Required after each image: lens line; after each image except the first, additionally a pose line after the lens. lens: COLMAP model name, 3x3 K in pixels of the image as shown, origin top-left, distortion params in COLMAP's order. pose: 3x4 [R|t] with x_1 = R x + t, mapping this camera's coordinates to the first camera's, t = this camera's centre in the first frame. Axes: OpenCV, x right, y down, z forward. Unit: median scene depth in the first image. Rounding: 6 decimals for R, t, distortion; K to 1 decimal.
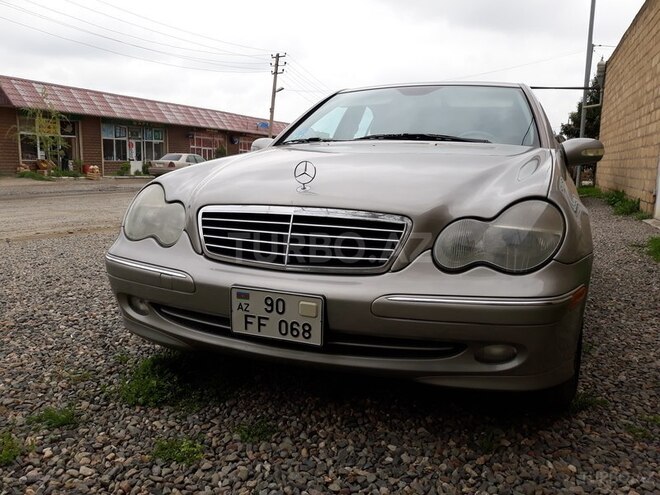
lens RADIAL K [[545.6, 0, 333.2], [0, 545.6, 247.3], [0, 0, 1]] dist [-0.026605, 0.014566]
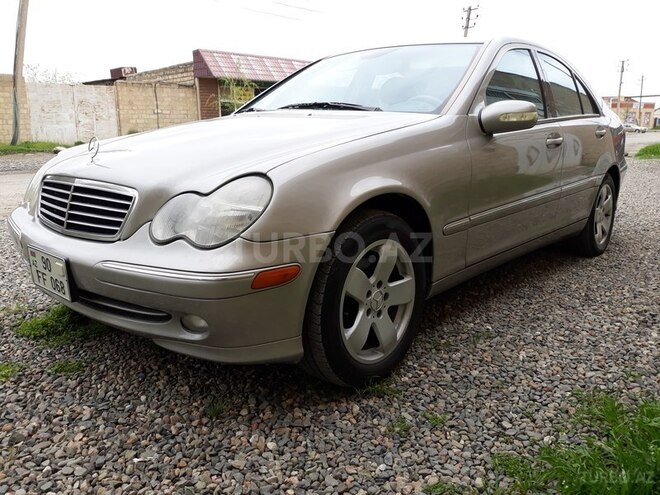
lens RADIAL K [[545.6, 0, 333.2], [0, 545.6, 247.3], [0, 0, 1]] dist [-0.026605, 0.014566]
pose [[0.931762, 0.061744, -0.357781, 0.527596], [-0.036090, 0.996304, 0.077946, -0.024655], [0.361271, -0.059715, 0.930547, 0.075957]]
